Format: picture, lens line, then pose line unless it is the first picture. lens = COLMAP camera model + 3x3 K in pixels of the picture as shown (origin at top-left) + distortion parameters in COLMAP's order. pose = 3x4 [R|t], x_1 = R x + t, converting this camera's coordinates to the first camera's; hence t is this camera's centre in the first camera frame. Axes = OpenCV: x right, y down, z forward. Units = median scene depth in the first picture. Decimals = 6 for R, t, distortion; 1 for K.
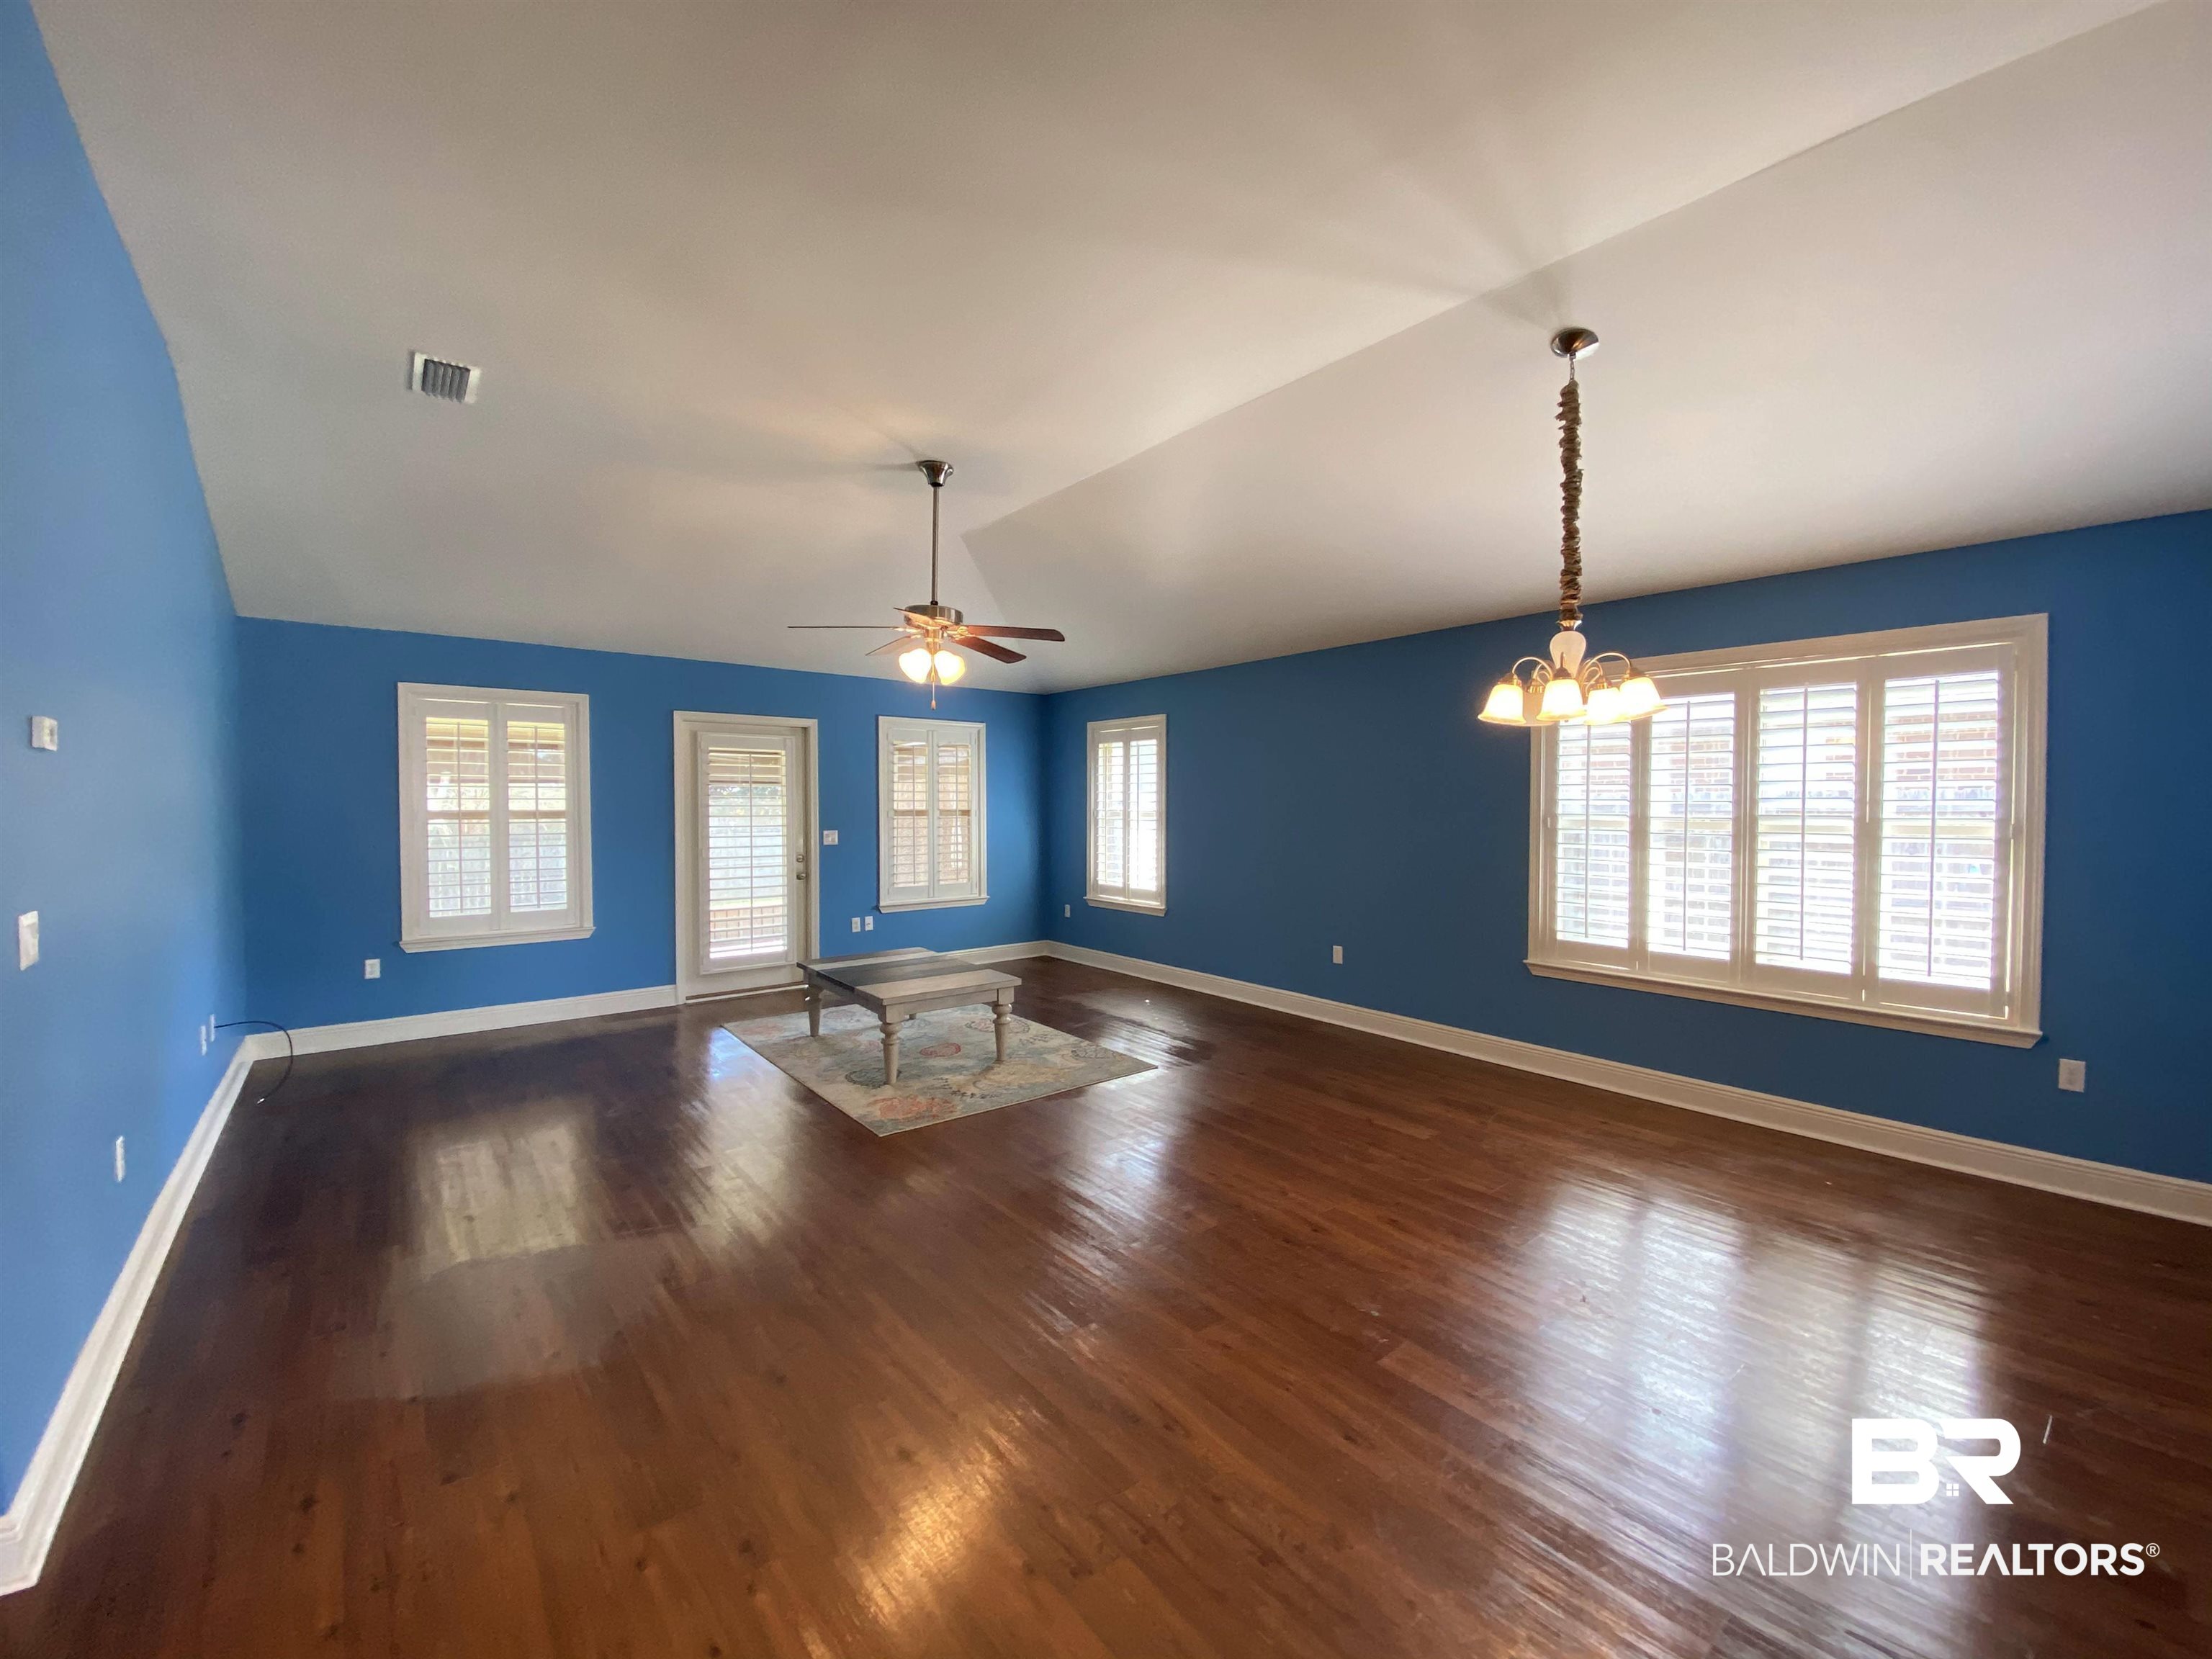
lens RADIAL K [[890.9, 0, 1112.9], [0, 890.9, 825.3], [0, 0, 1]] dist [0.033015, -0.024095]
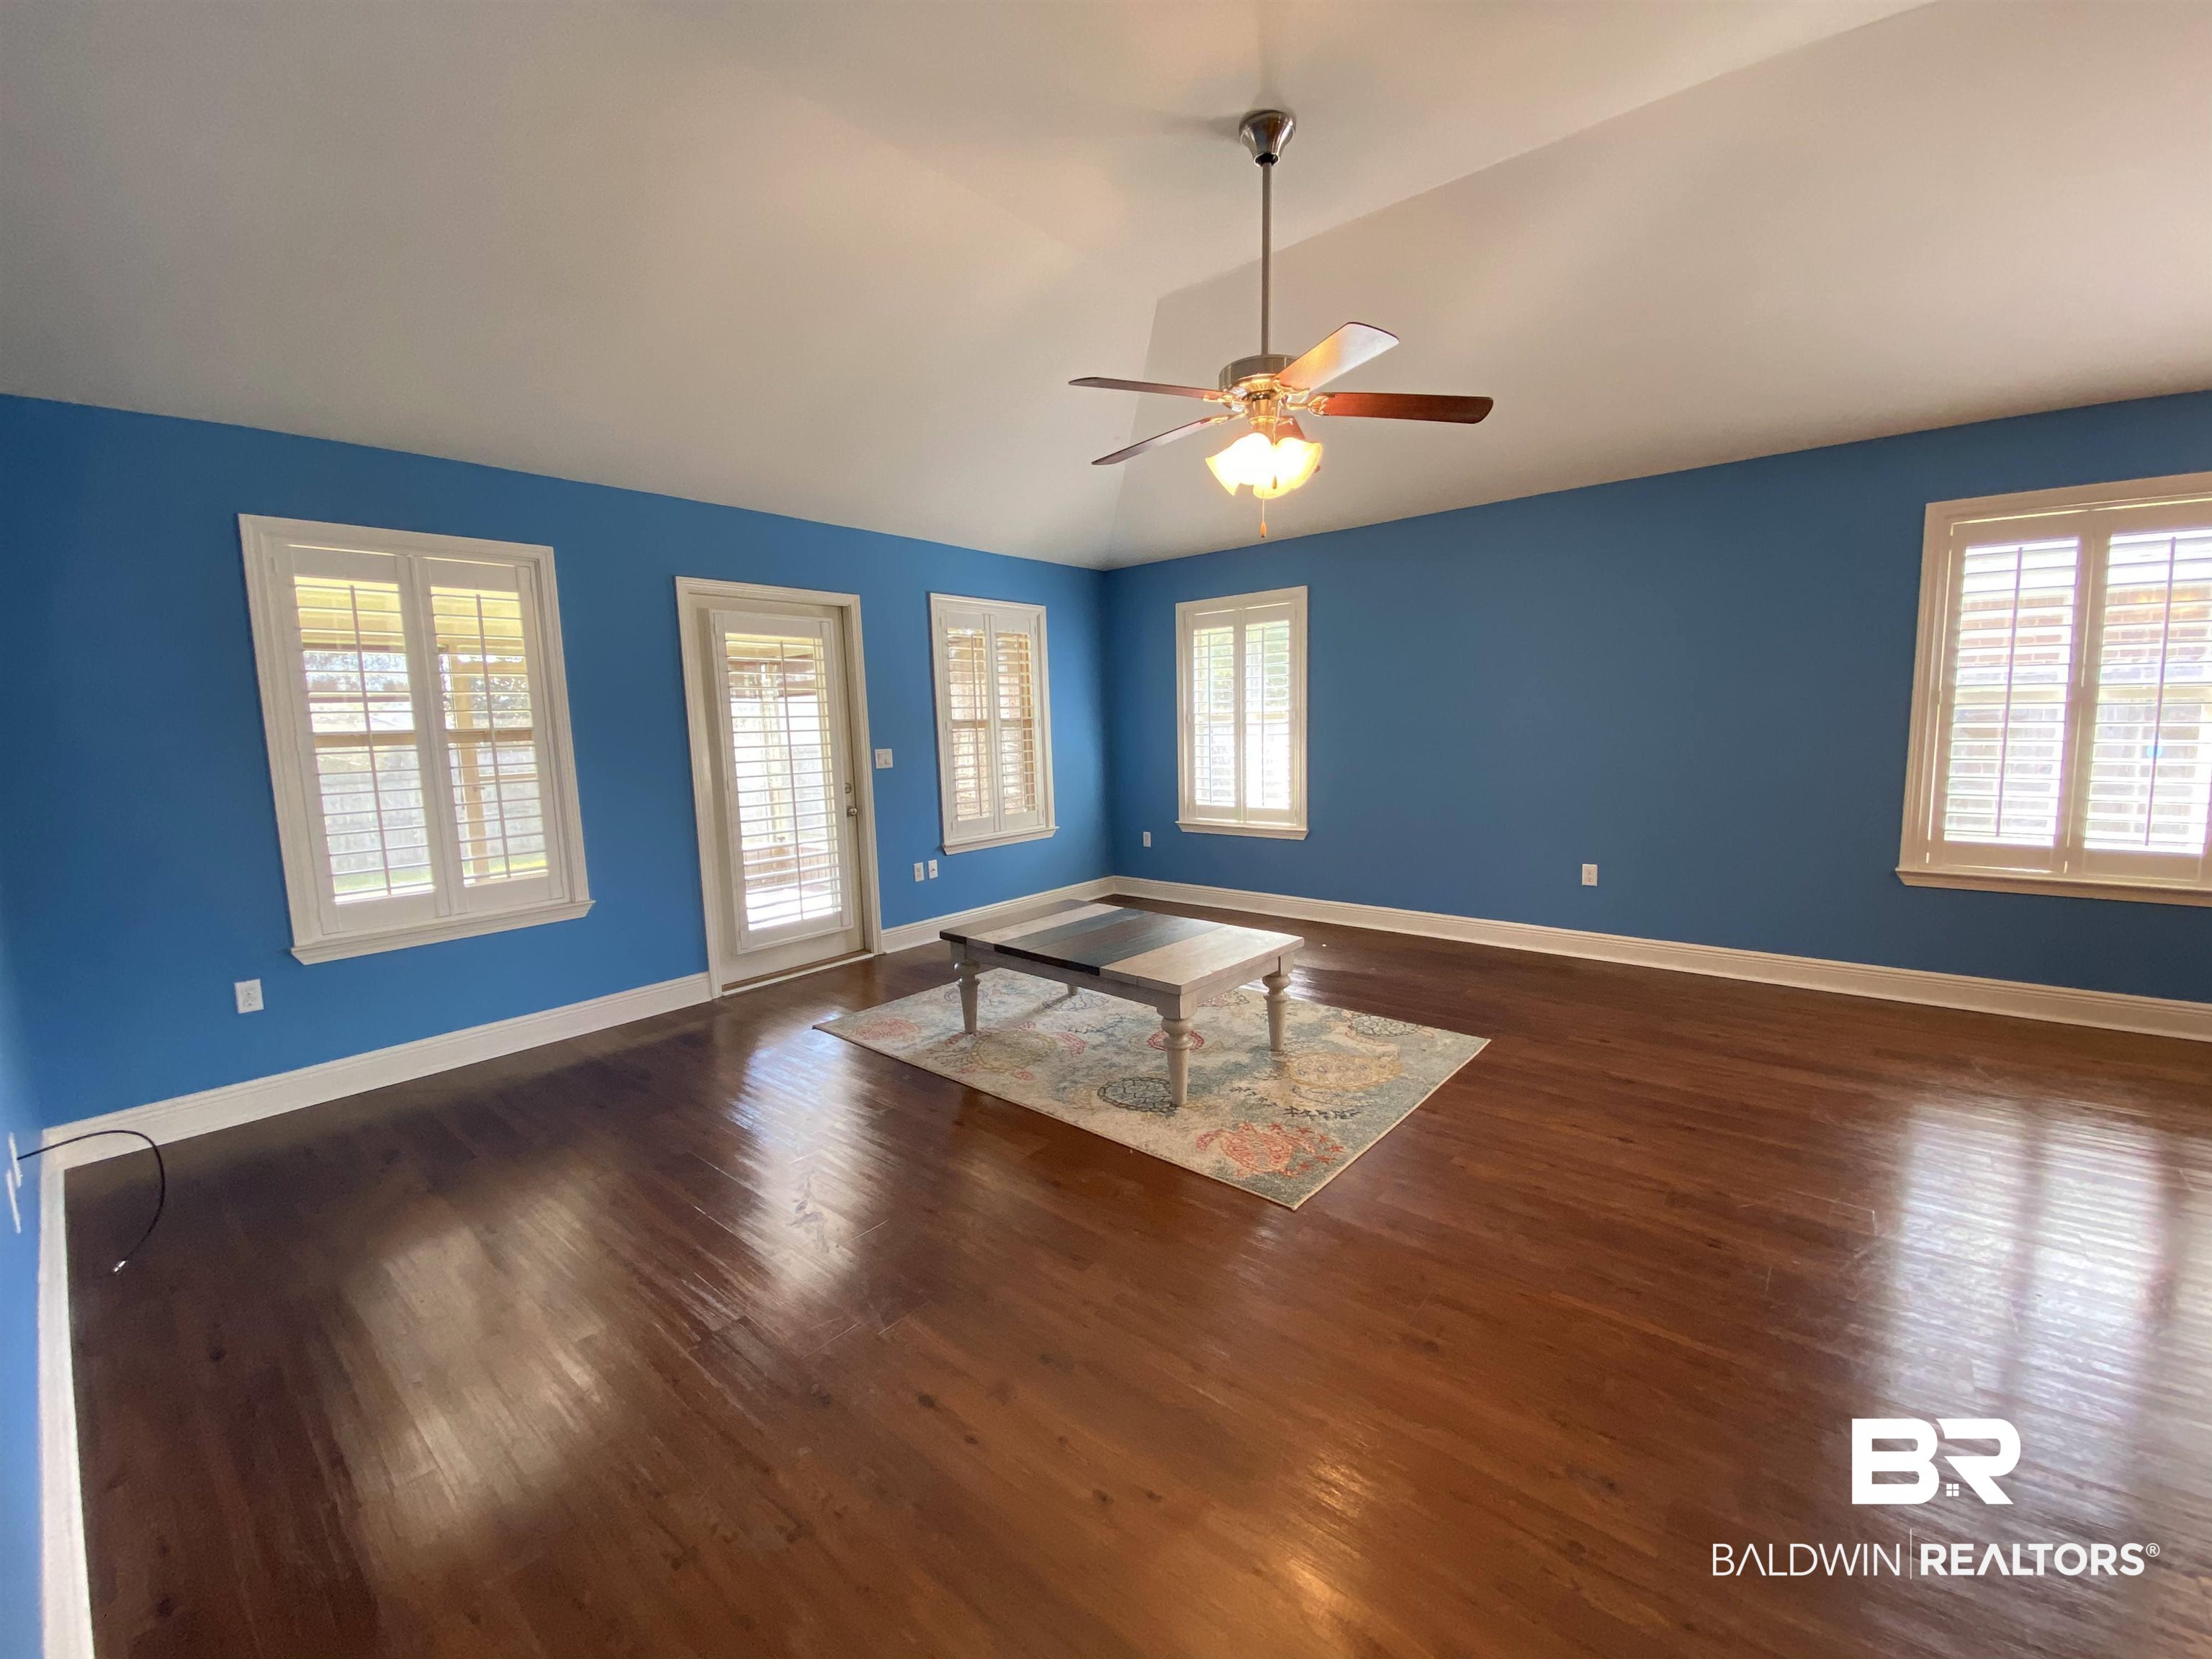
lens RADIAL K [[897.0, 0, 1115.7], [0, 897.0, 825.8], [0, 0, 1]] dist [0.030814, -0.023880]
pose [[0.981689, -0.052043, 0.183244, -0.355524], [0.035317, 0.995003, 0.093386, 0.008651], [-0.187189, -0.085205, 0.978622, 0.305329]]
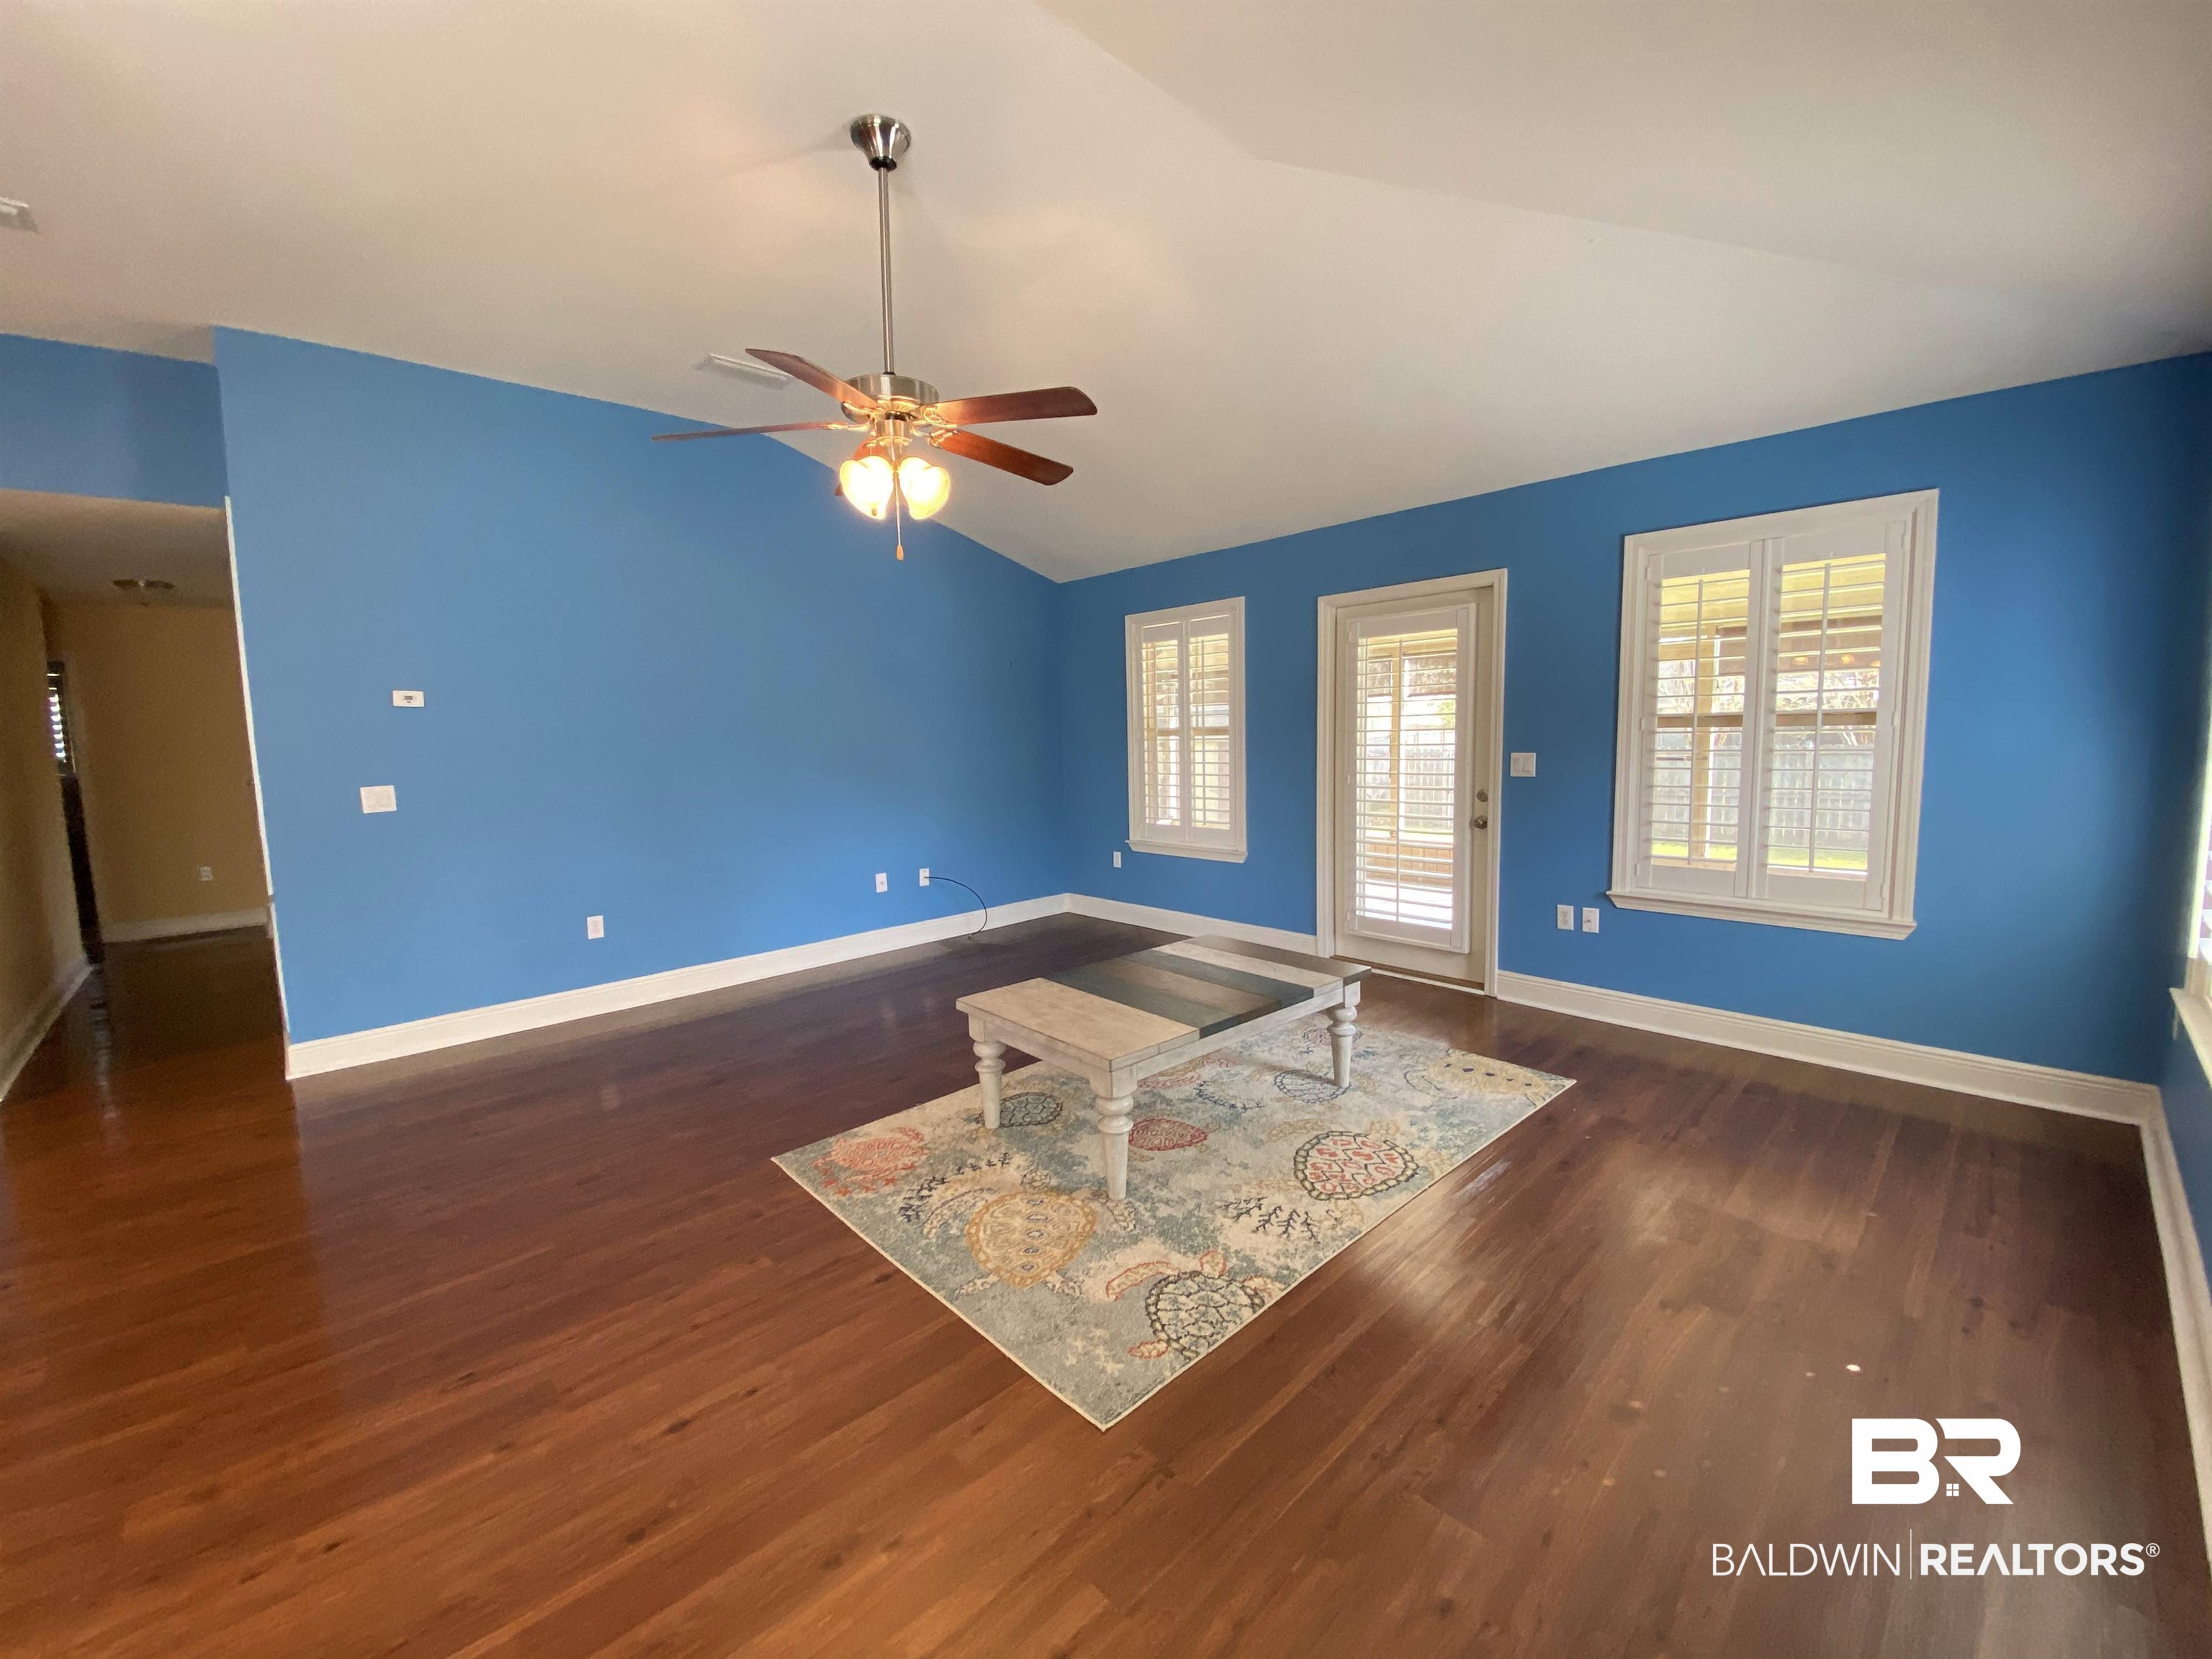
lens RADIAL K [[890.2, 0, 1088.1], [0, 890.2, 822.3], [0, 0, 1]] dist [0.057365, -0.036827]
pose [[0.056769, 0.104606, -0.992892, 0.364853], [0.004653, 0.994457, 0.105037, -0.017190], [0.998376, -0.010583, 0.055968, 0.897721]]
